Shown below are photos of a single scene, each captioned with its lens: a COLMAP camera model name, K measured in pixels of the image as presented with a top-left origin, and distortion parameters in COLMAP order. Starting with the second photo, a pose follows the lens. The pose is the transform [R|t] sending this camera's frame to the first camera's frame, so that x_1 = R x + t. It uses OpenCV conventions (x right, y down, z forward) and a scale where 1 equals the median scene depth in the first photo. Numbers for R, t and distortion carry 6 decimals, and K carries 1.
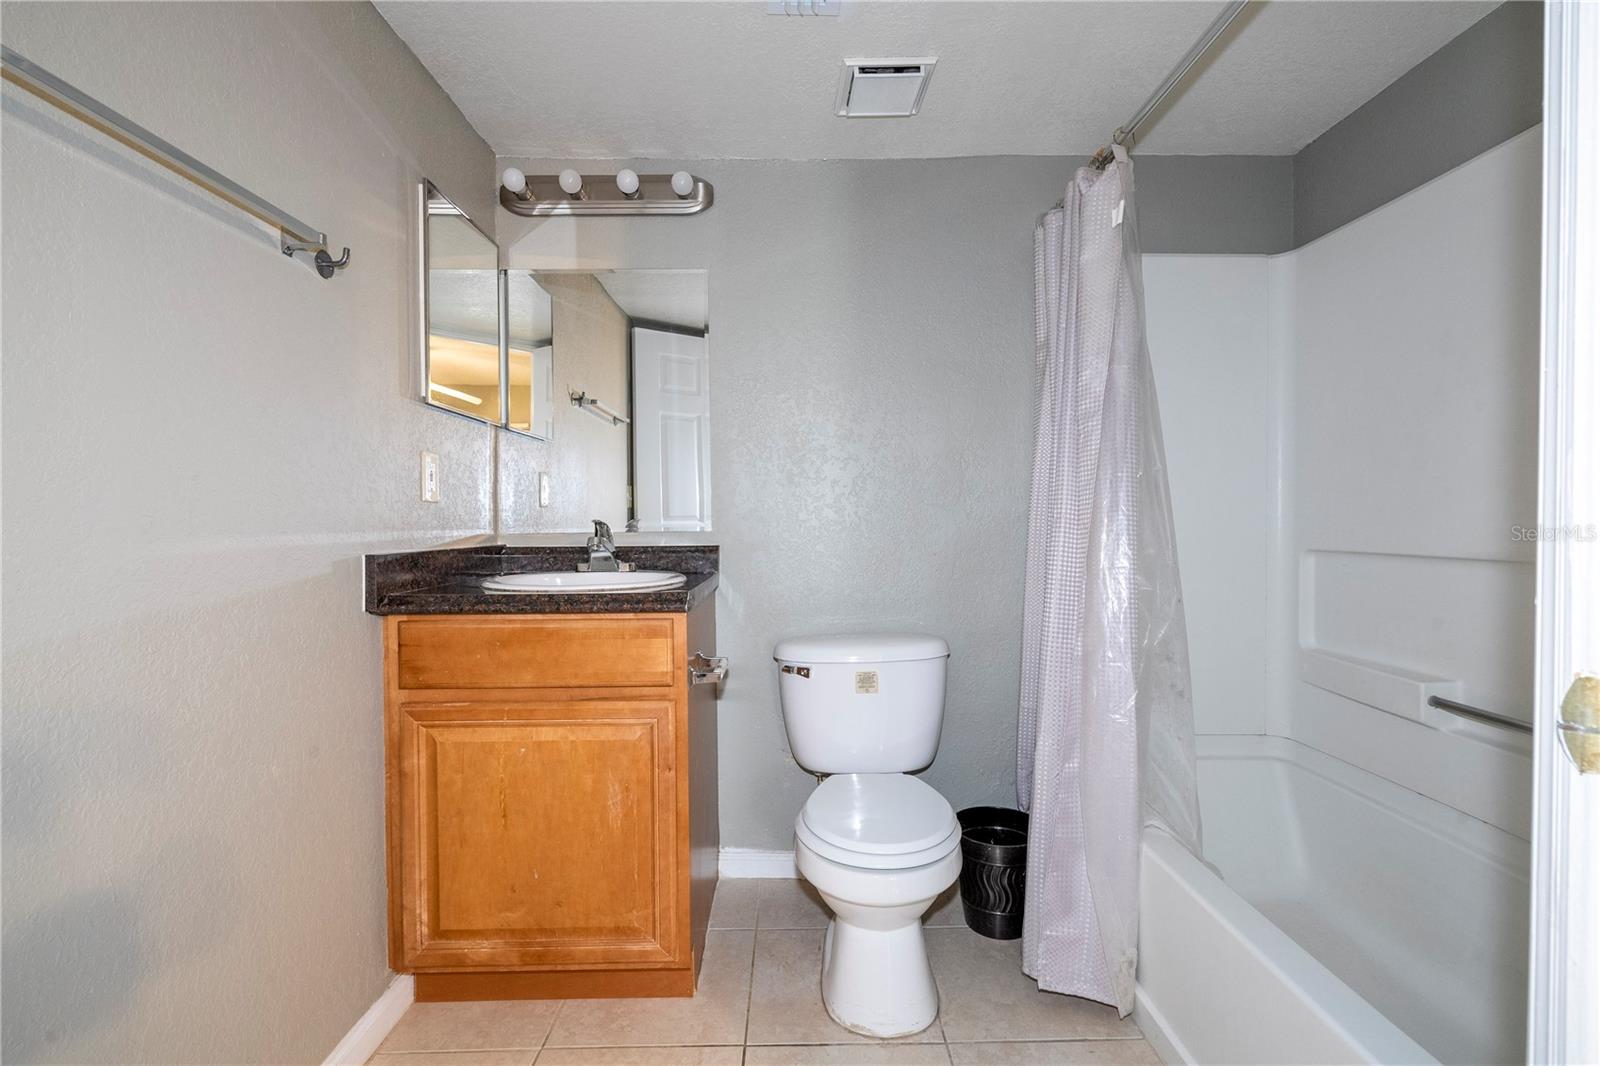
lens RADIAL K [[727.4, 0, 812.0], [0, 727.4, 528.5], [0, 0, 1]] dist [-0.003663, 0.001134]
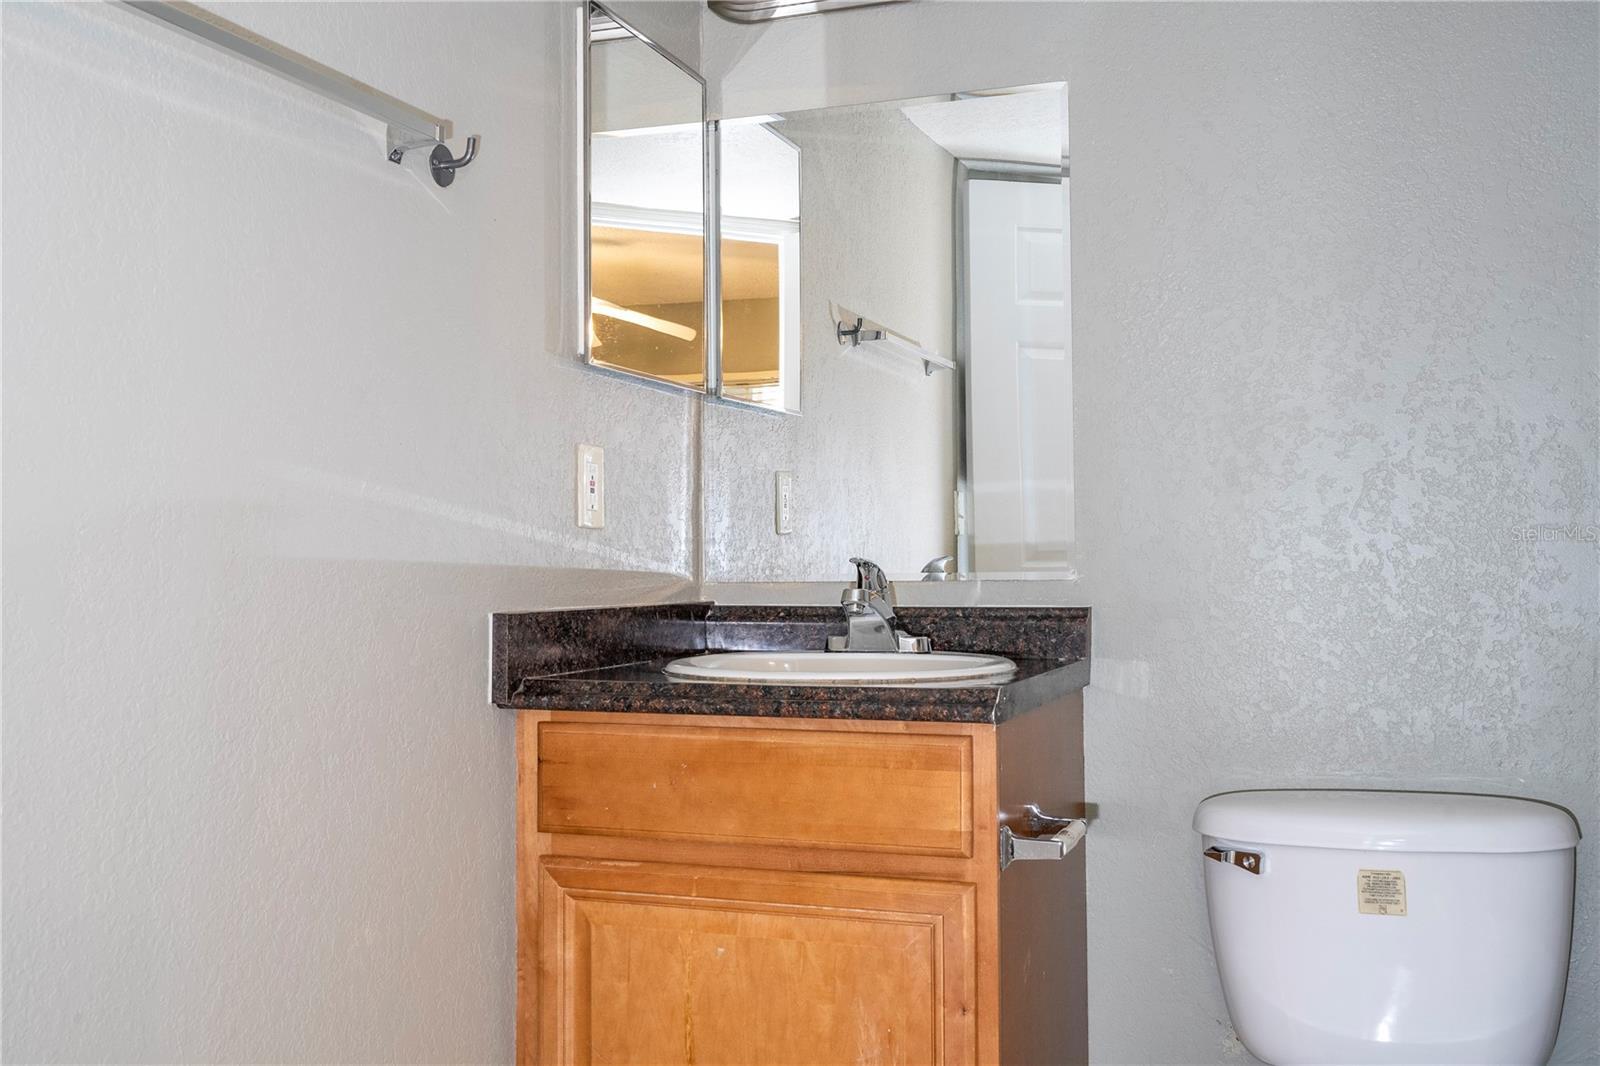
lens RADIAL K [[1582.8, 0, 799.0], [0, 1582.8, 523.4], [0, 0, 1]] dist [0.019100, -0.004748]
pose [[0.931352, -0.006915, -0.364056, 0.127058], [-0.005526, 0.999436, -0.033120, 0.002406], [0.364079, 0.032858, 0.930788, -0.176553]]
